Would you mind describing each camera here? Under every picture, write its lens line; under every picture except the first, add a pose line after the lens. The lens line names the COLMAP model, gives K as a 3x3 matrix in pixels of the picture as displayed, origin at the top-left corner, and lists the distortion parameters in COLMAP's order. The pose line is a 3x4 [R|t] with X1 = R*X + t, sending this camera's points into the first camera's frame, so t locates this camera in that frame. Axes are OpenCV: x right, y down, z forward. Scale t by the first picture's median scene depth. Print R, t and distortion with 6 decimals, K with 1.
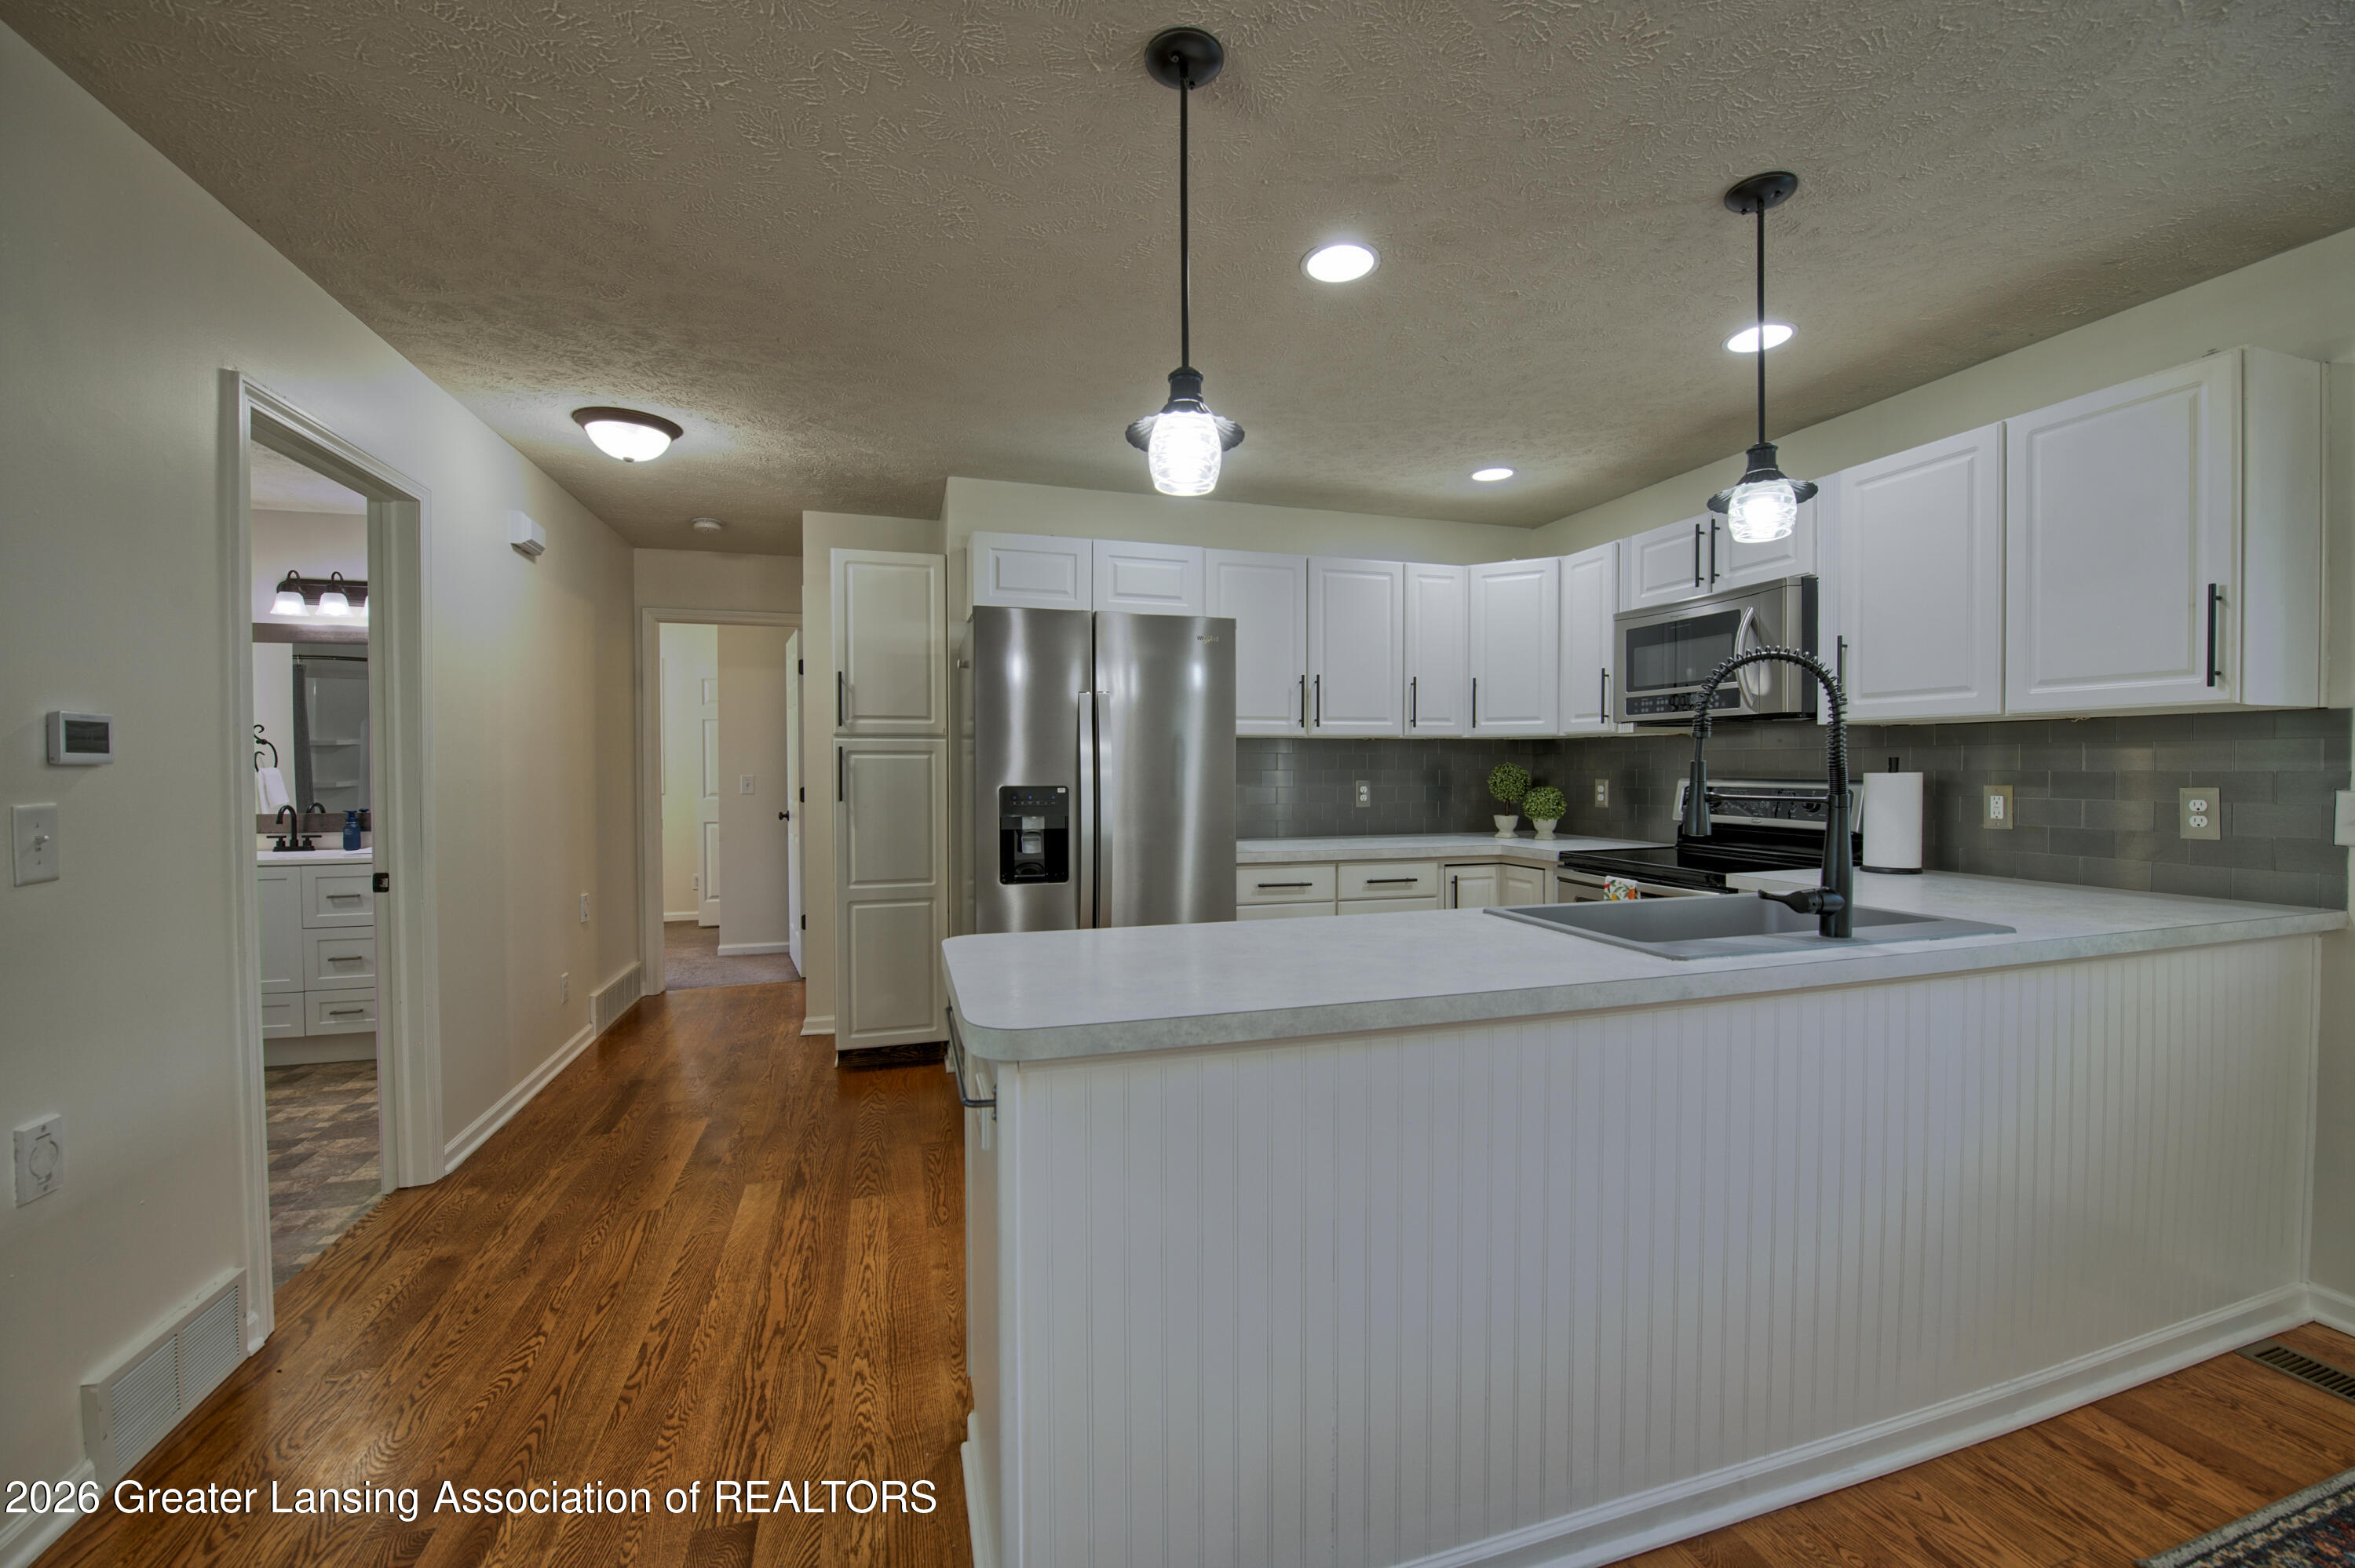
lens RADIAL K [[939.9, 0, 1180.5], [0, 939.9, 781.5], [0, 0, 1]] dist [-0.015029, -0.001733]
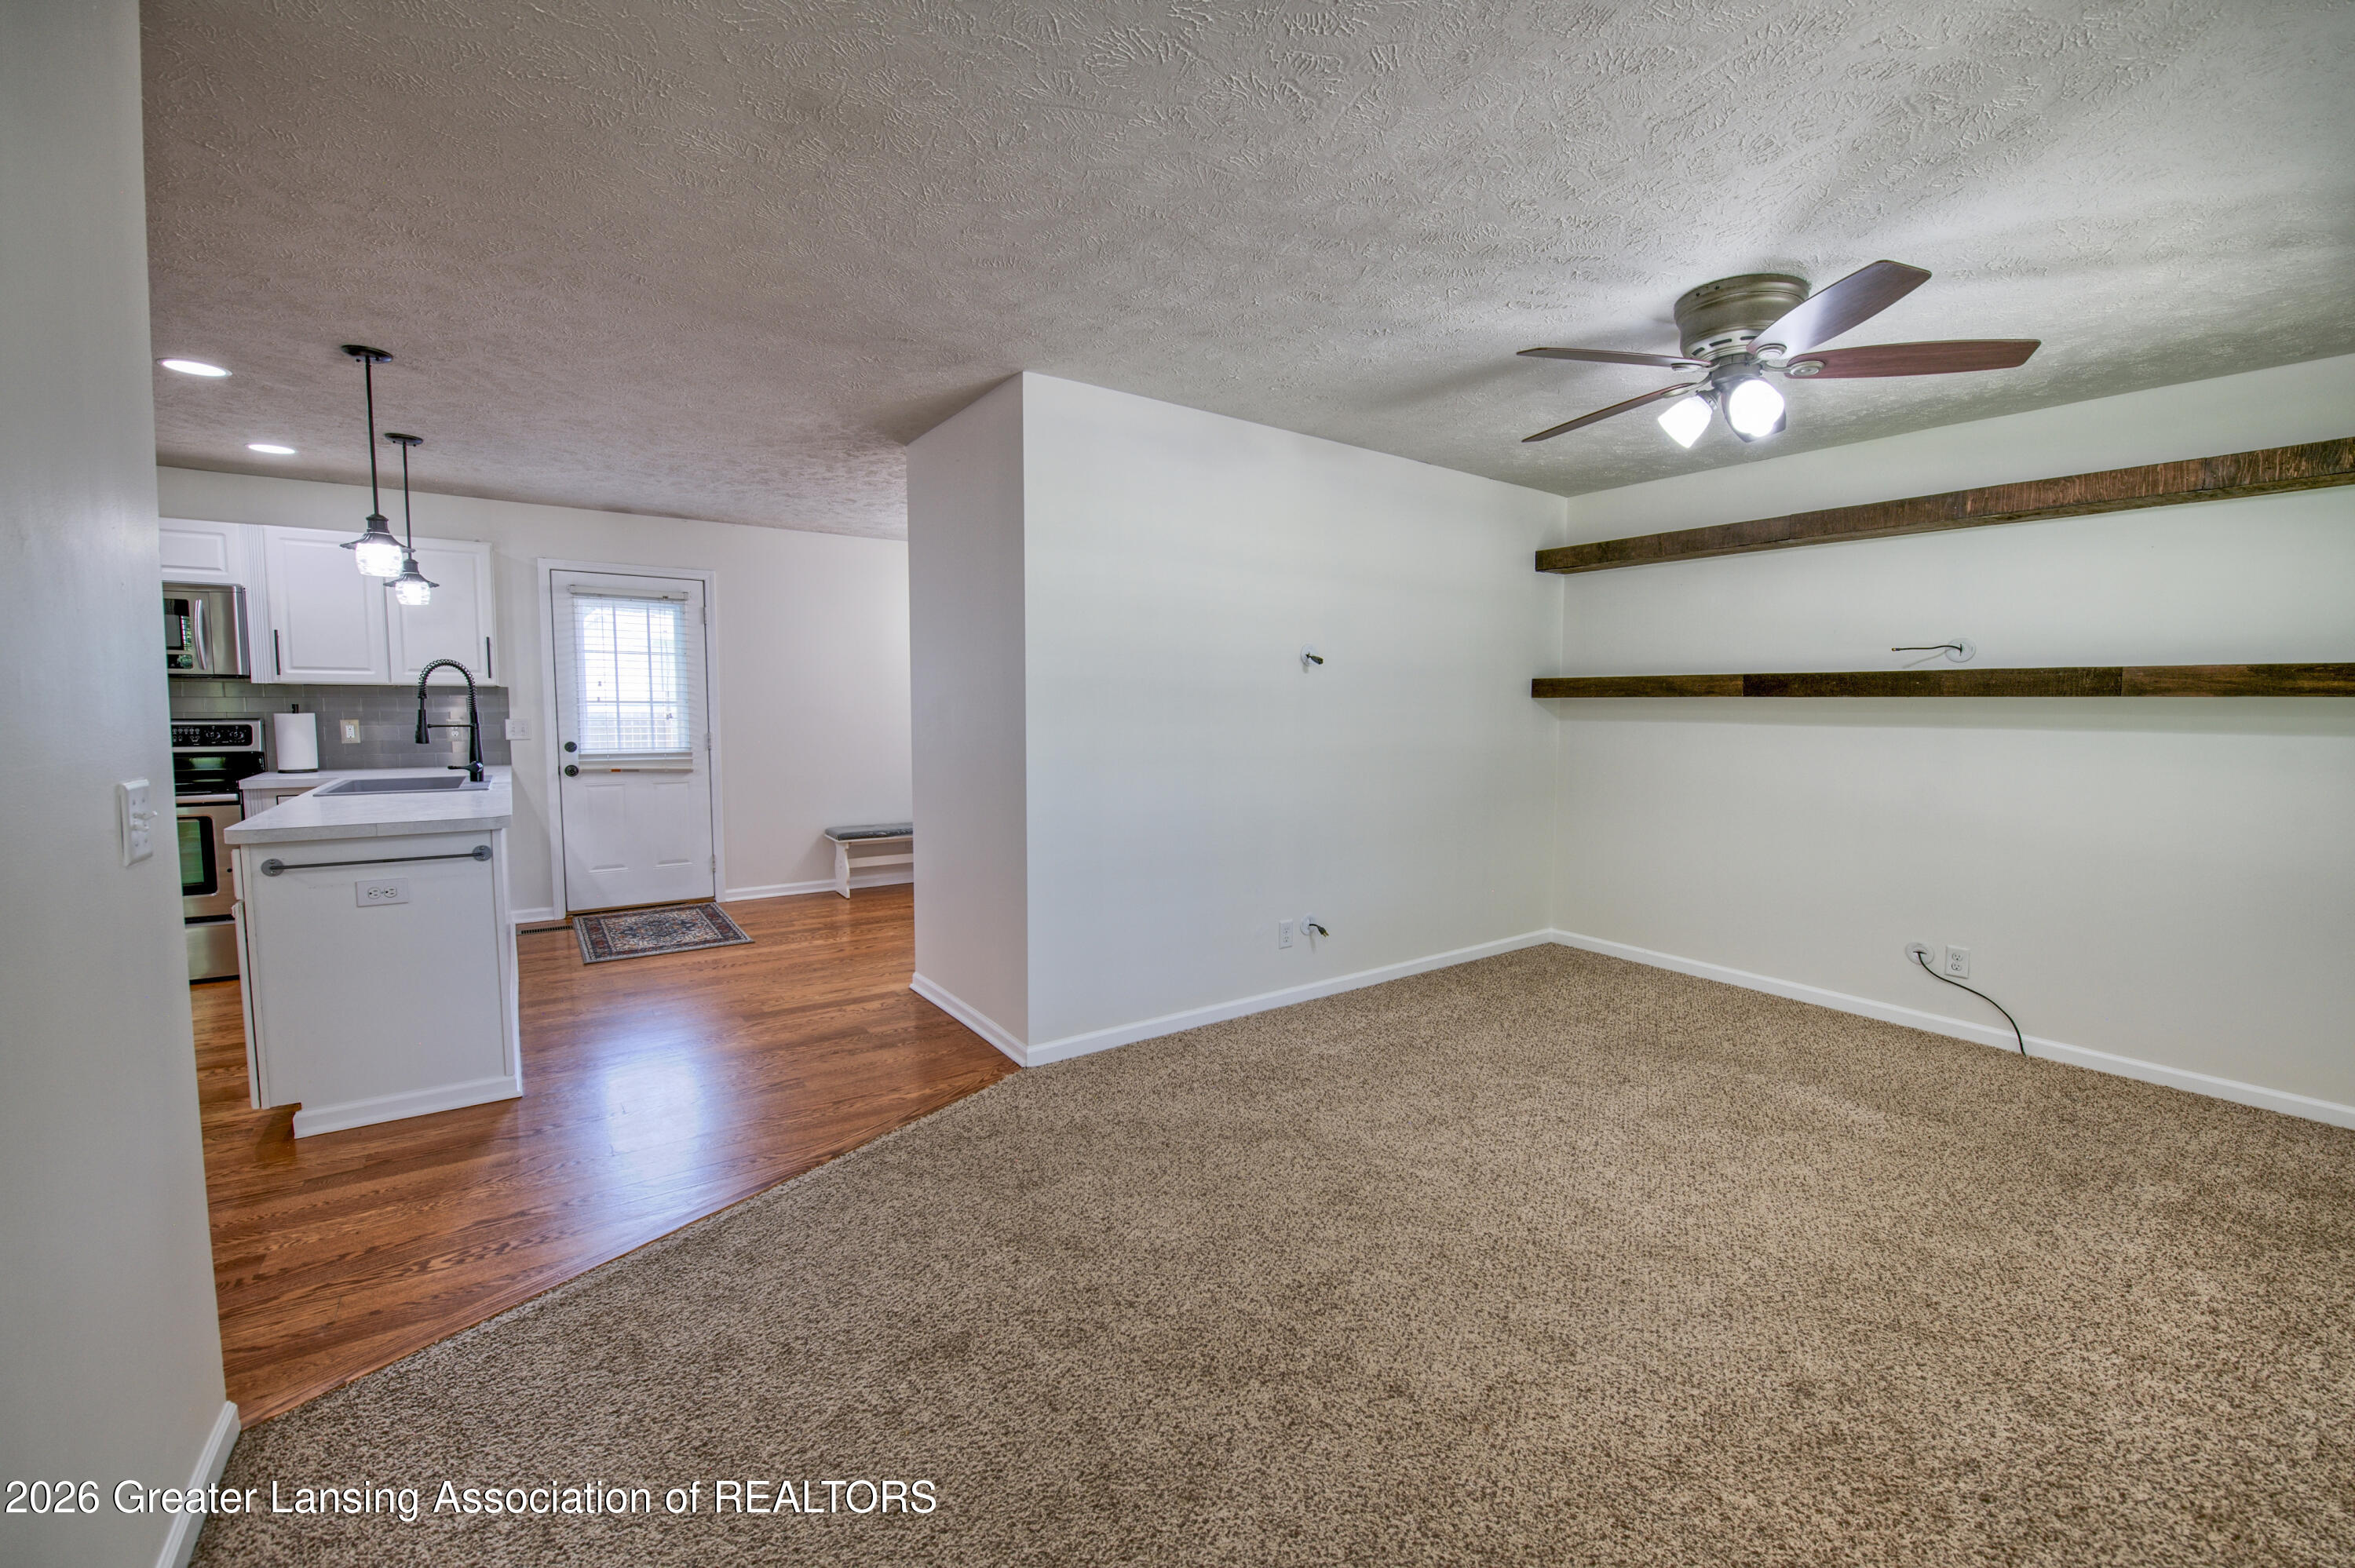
lens RADIAL K [[939.9, 0, 1179.3], [0, 939.9, 776.6], [0, 0, 1]] dist [-0.015029, -0.001733]
pose [[-0.314973, -0.071997, 0.946366, -1.109376], [0.008416, 0.996868, 0.078640, -0.011781], [-0.949063, 0.032734, -0.313381, 0.011438]]
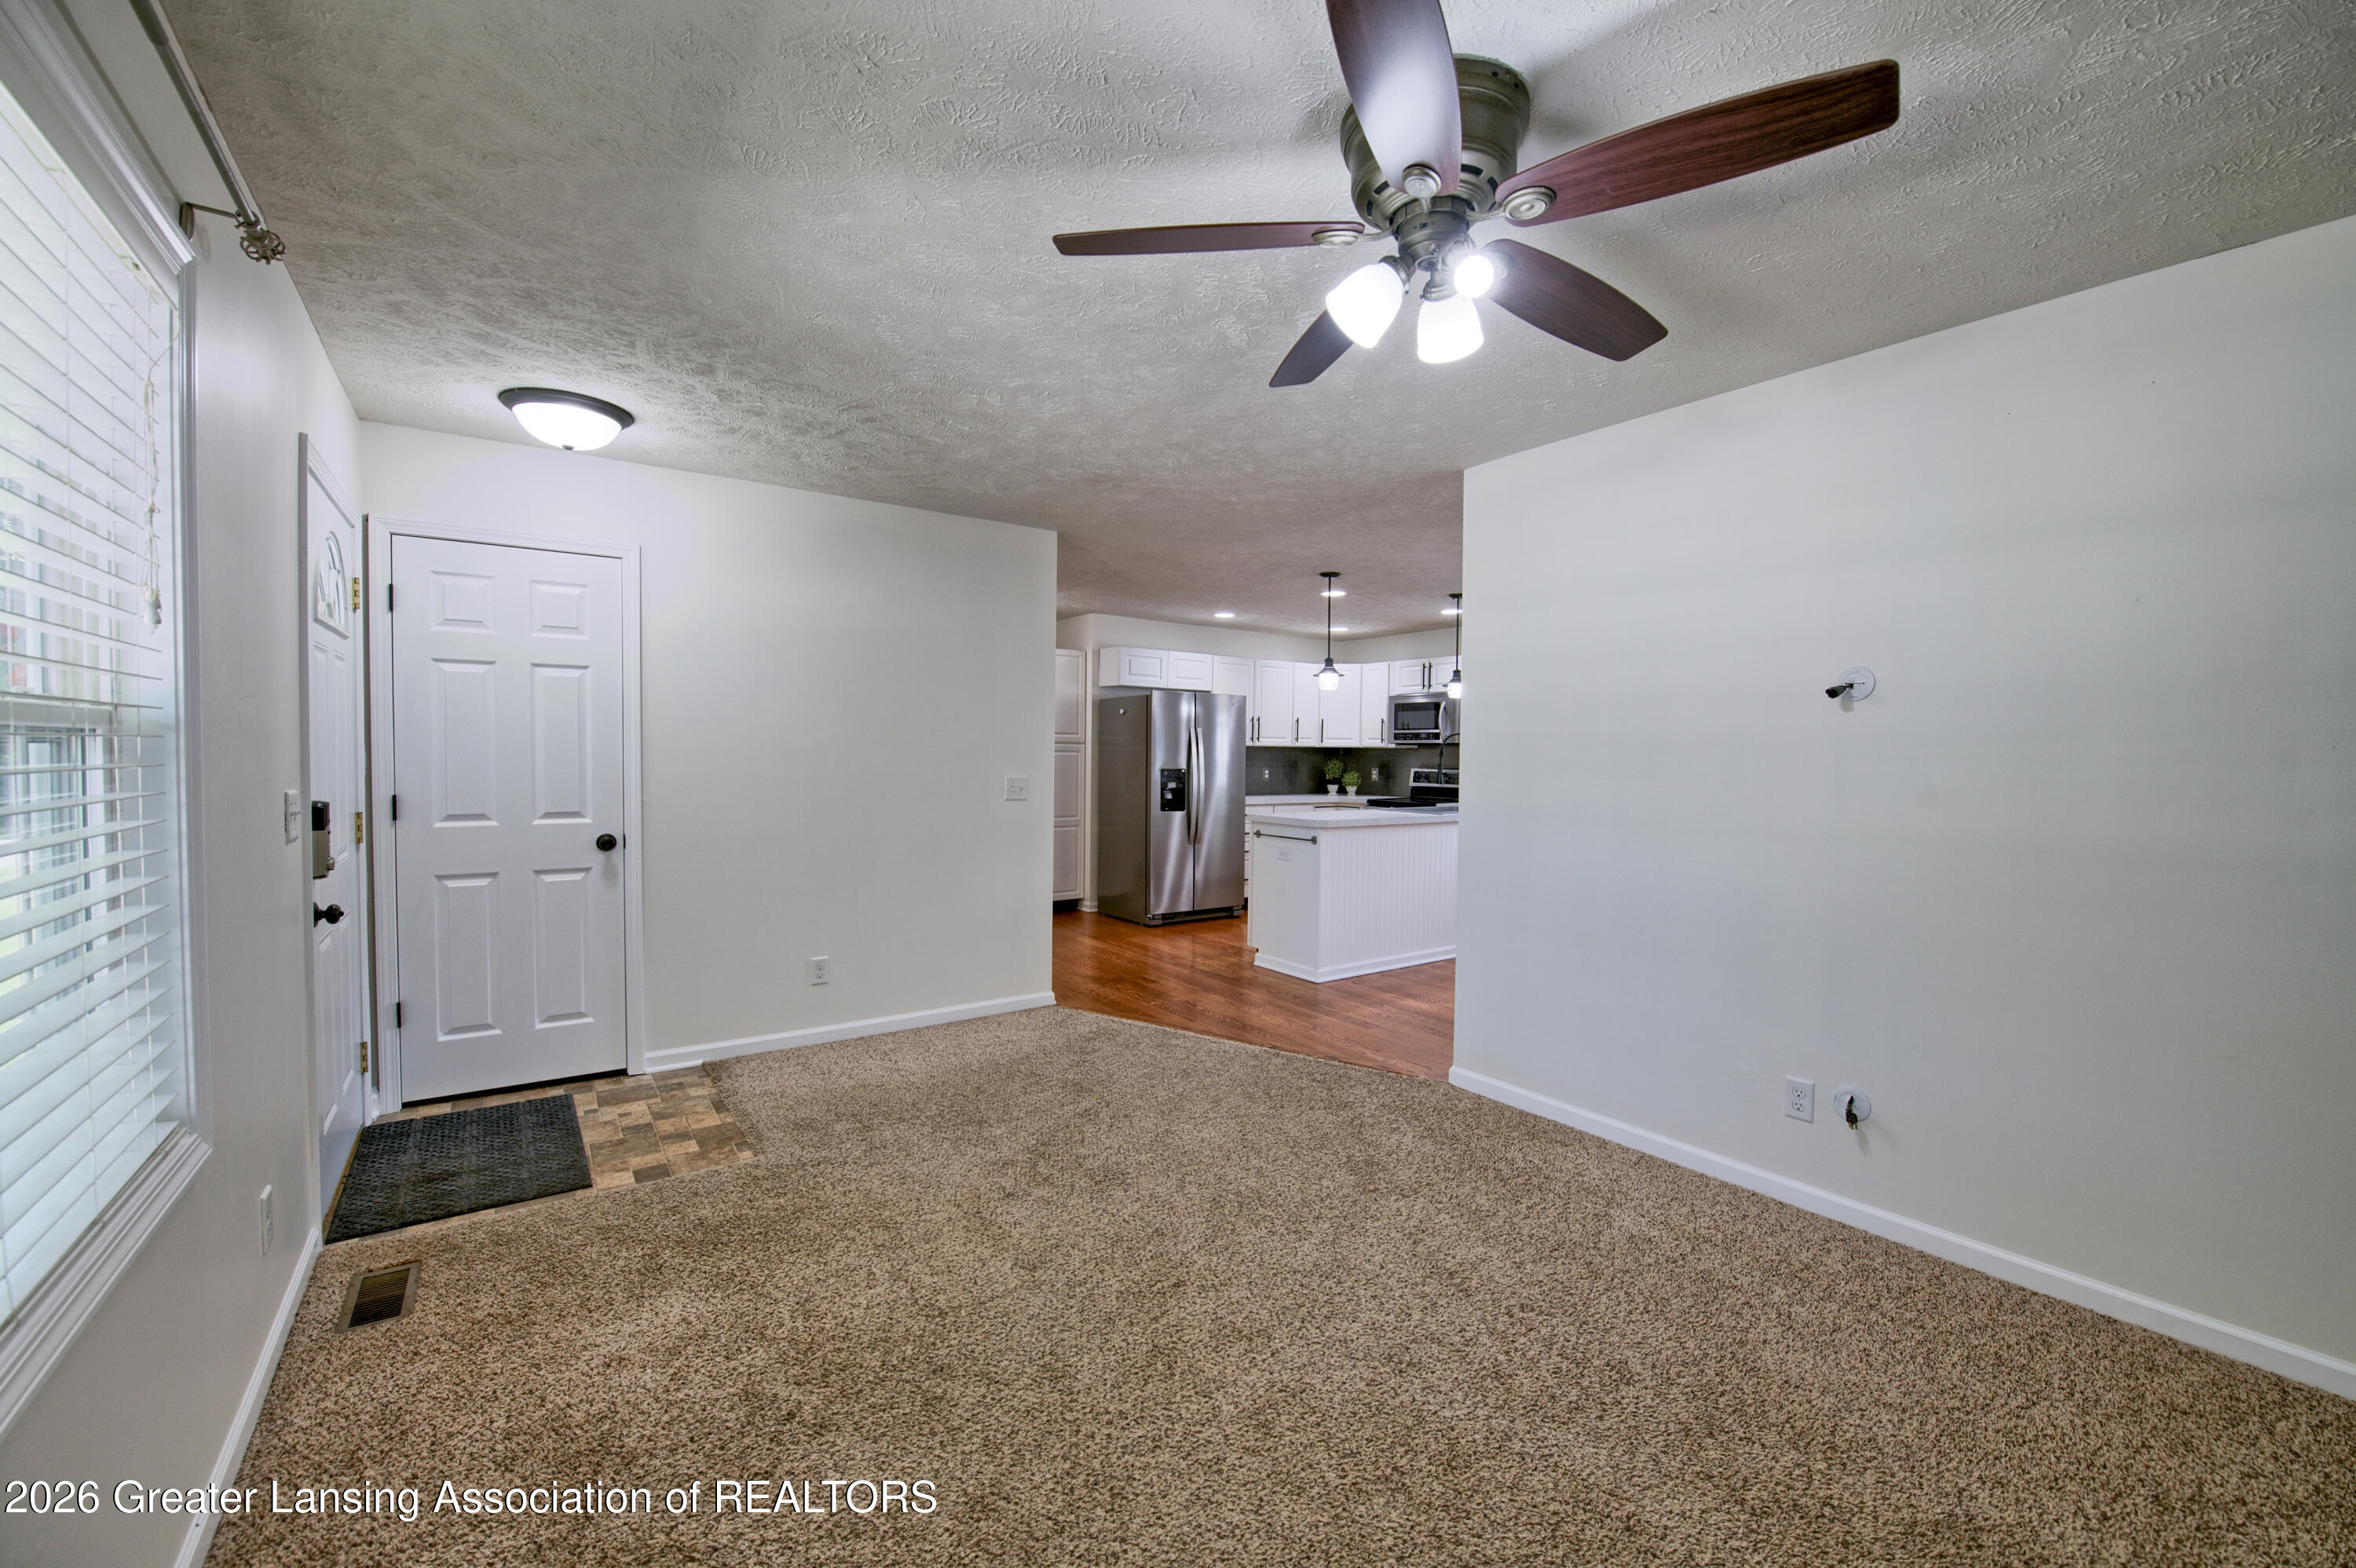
lens RADIAL K [[933.2, 0, 1183.6], [0, 933.2, 777.1], [0, 0, 1]] dist [-0.003494, -0.000312]
pose [[0.947775, 0.005708, 0.318889, -0.790359], [-0.009021, 0.999920, 0.008913, 0.004372], [-0.318813, -0.011325, 0.947750, -1.075960]]
